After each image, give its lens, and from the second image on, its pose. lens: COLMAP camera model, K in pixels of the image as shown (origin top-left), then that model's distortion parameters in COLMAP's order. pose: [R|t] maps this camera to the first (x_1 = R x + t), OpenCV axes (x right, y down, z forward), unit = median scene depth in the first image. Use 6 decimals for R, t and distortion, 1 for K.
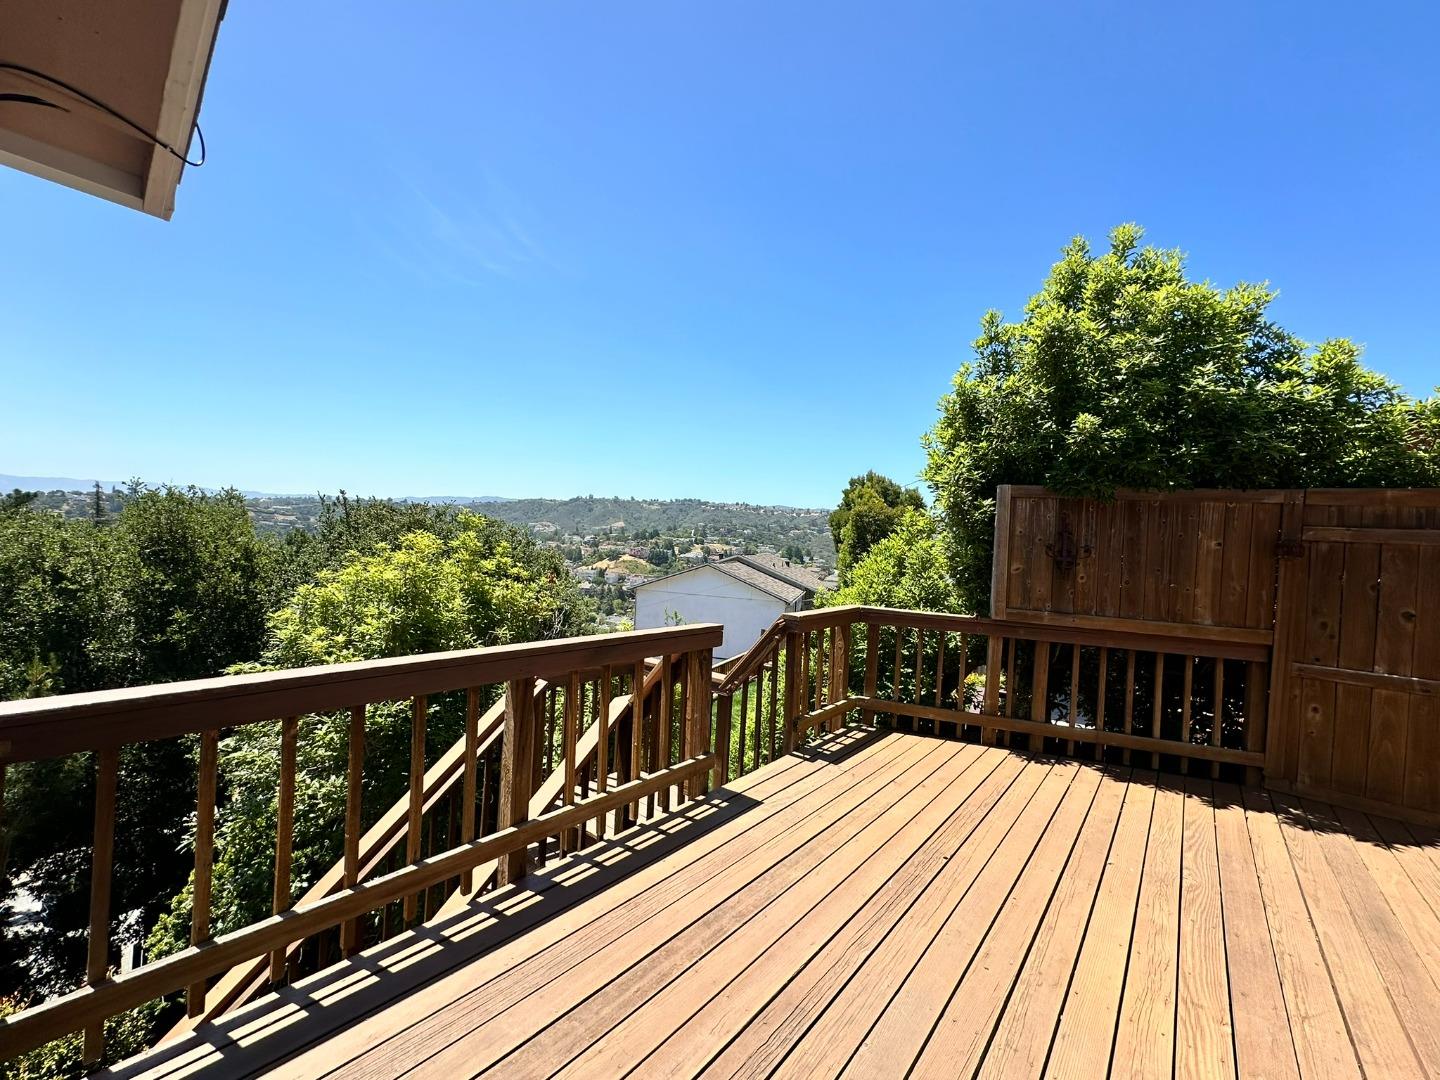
lens RADIAL K [[577.8, 0, 720.0], [0, 577.8, 540.0], [0, 0, 1]] dist [0.002069, 0.000091]
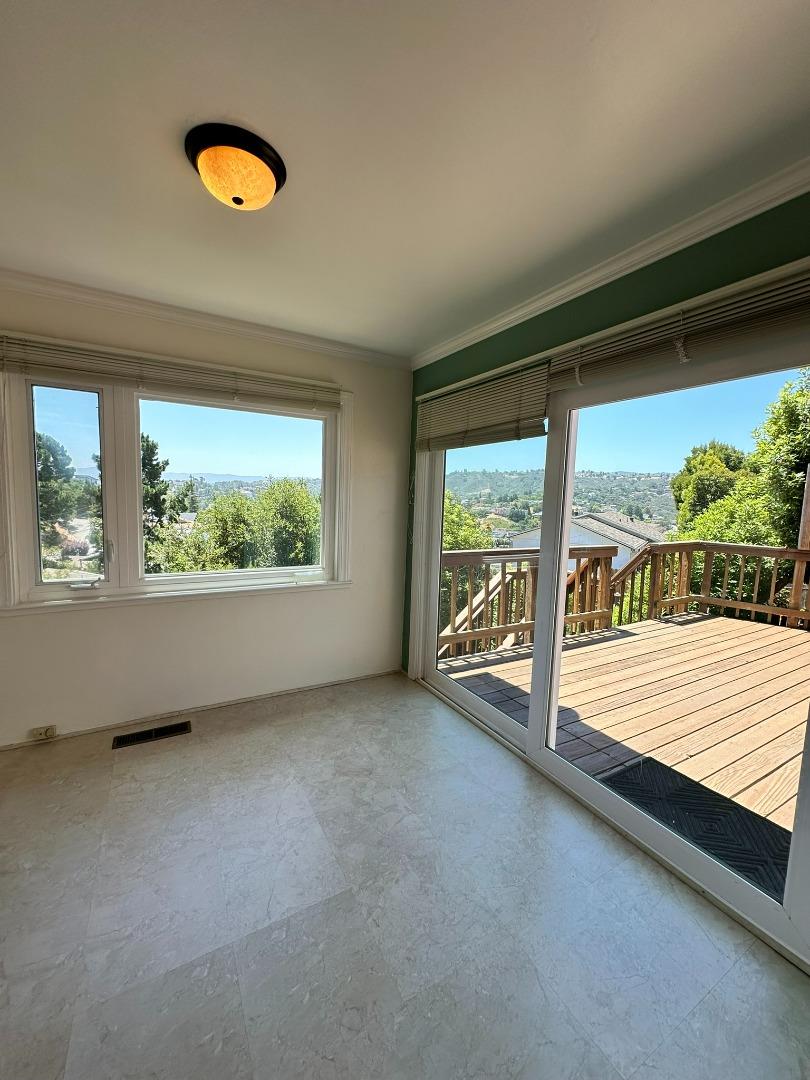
lens RADIAL K [[433.3, 0, 405.0], [0, 433.3, 540.0], [0, 0, 1]] dist [0.002069, 0.000091]
pose [[0.936668, 0.014060, -0.349935, -0.107529], [0.015970, 0.996440, 0.082783, -0.003761], [0.349853, -0.083129, 0.933109, -0.426123]]
